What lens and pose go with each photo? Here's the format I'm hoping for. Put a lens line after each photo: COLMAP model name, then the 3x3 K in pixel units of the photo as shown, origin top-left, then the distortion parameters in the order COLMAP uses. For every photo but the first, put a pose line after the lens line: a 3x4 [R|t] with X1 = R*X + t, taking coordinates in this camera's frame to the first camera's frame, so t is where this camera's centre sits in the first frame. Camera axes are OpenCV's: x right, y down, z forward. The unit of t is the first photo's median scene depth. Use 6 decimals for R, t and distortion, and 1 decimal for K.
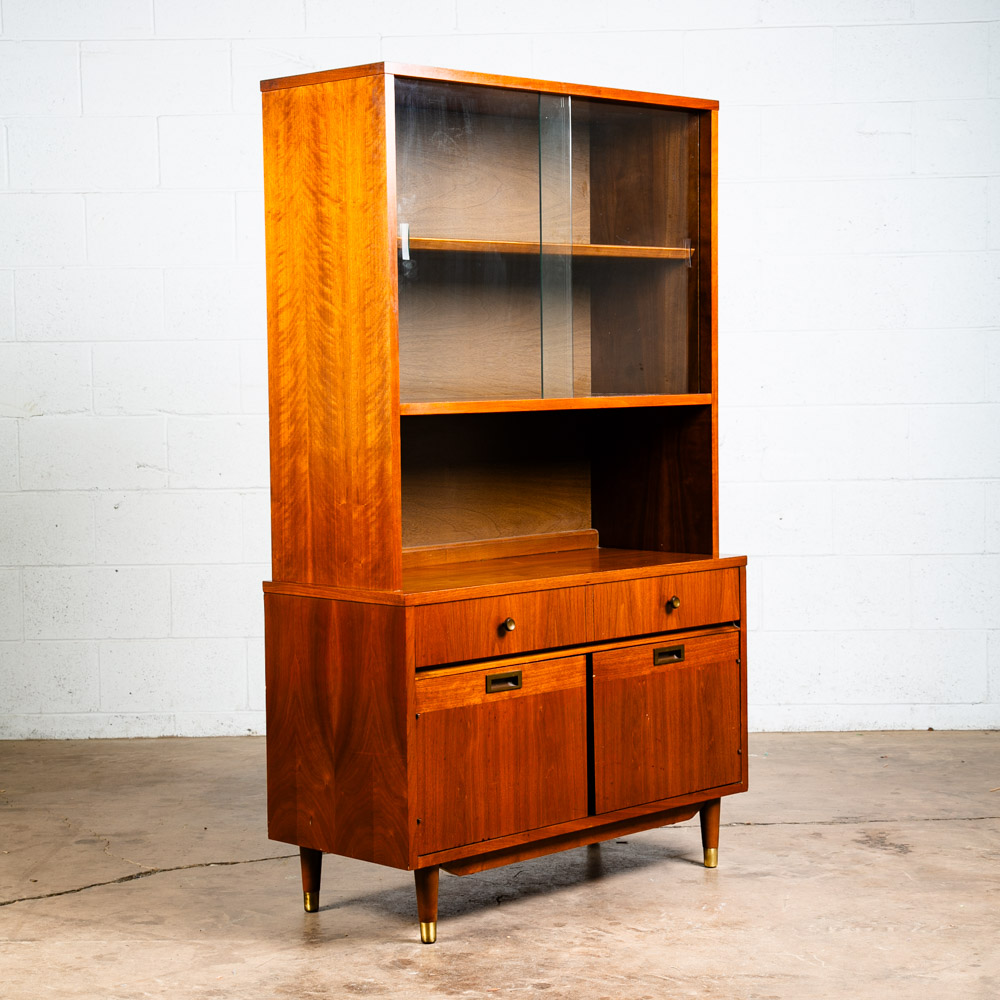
lens RADIAL K [[2183.1, 0, 496.2], [0, 2183.1, 518.9], [0, 0, 1]] dist [0.174204, 0.000000]
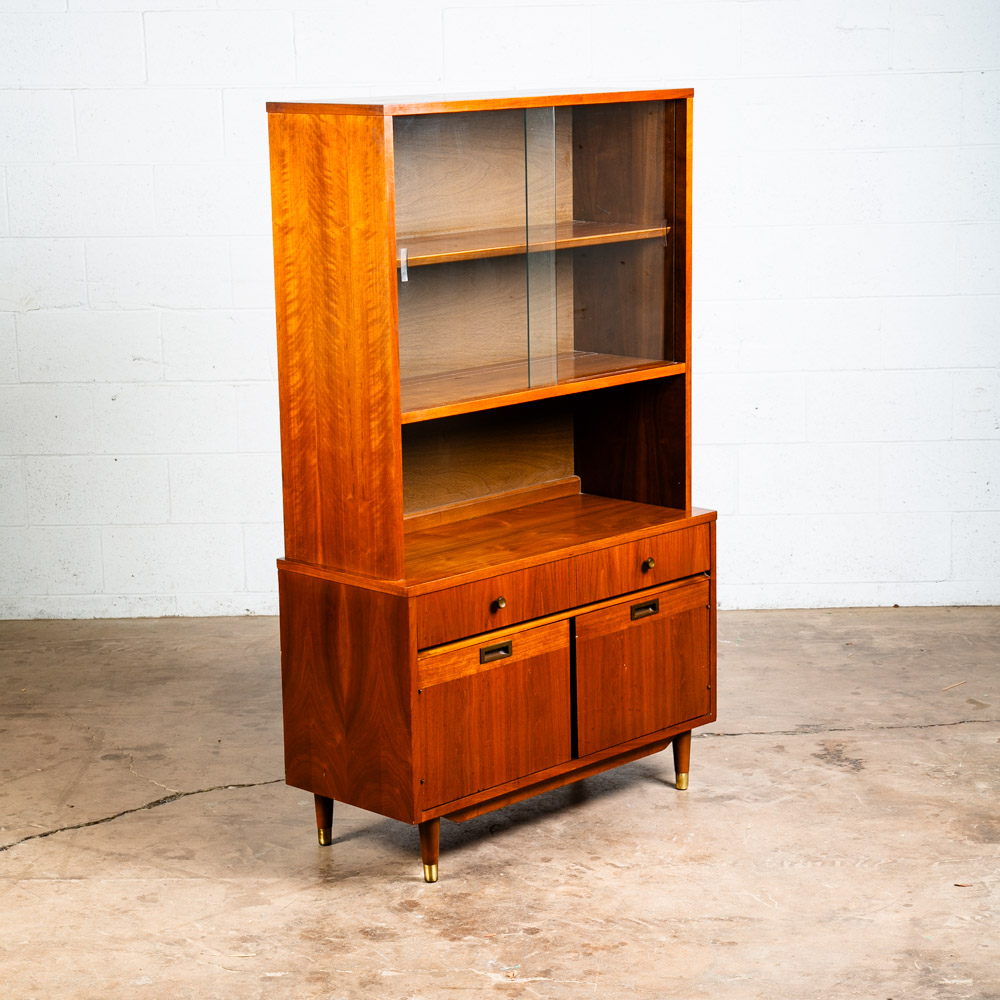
lens RADIAL K [[2377.9, 0, 496.8], [0, 2377.9, 536.5], [0, 0, 1]] dist [0.217291, 0.000000]
pose [[0.999914, -0.007575, 0.010685, -0.008343], [0.005970, 0.989709, 0.142969, -0.152553], [-0.011658, -0.142893, 0.989670, -0.187687]]
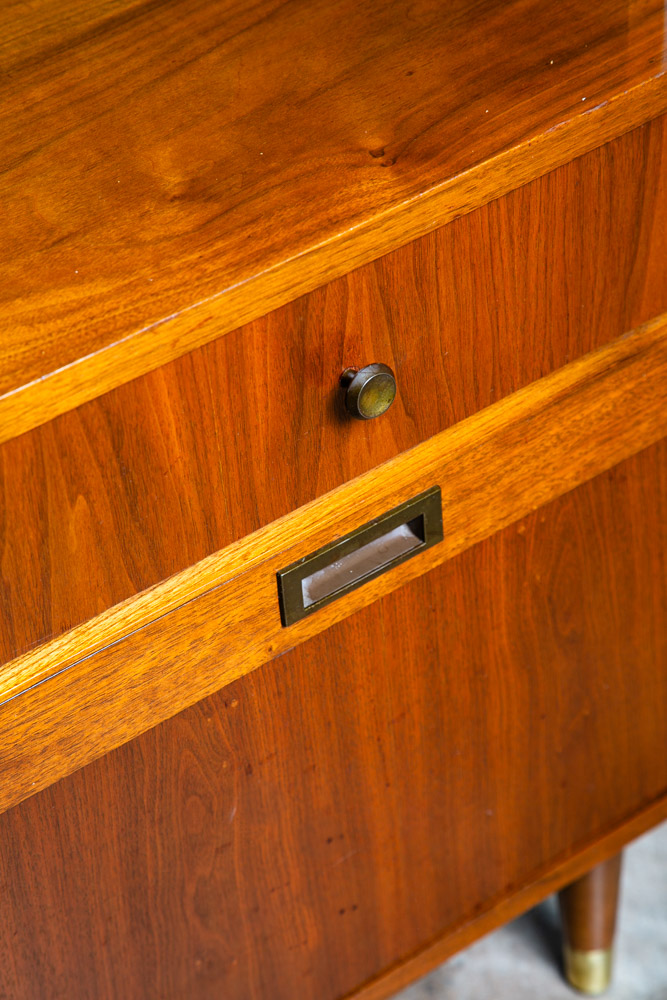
lens RADIAL K [[2666.4, 0, 330.4], [0, 2666.4, 505.4], [0, 0, 1]] dist [0.534565, 0.000000]
pose [[0.987896, 0.059197, -0.143378, 0.121023], [0.040015, 0.795781, 0.604260, -0.116736], [0.149868, -0.602684, 0.783781, 0.819402]]
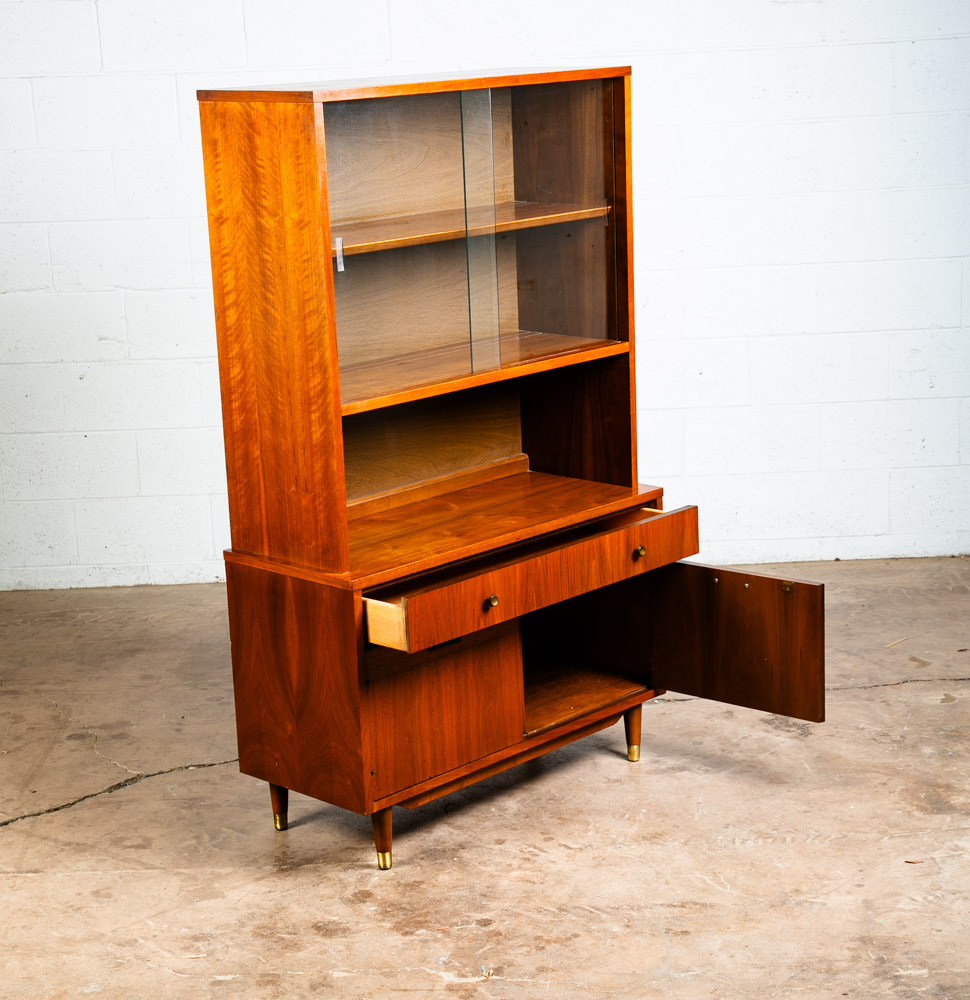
lens RADIAL K [[2084.7, 0, 482.3], [0, 2084.7, 540.9], [0, 0, 1]] dist [0.171095, 0.000000]
pose [[0.999454, -0.030606, 0.012483, 0.010713], [0.027831, 0.982955, 0.181728, -0.162756], [-0.017832, -0.181281, 0.983270, -0.037401]]
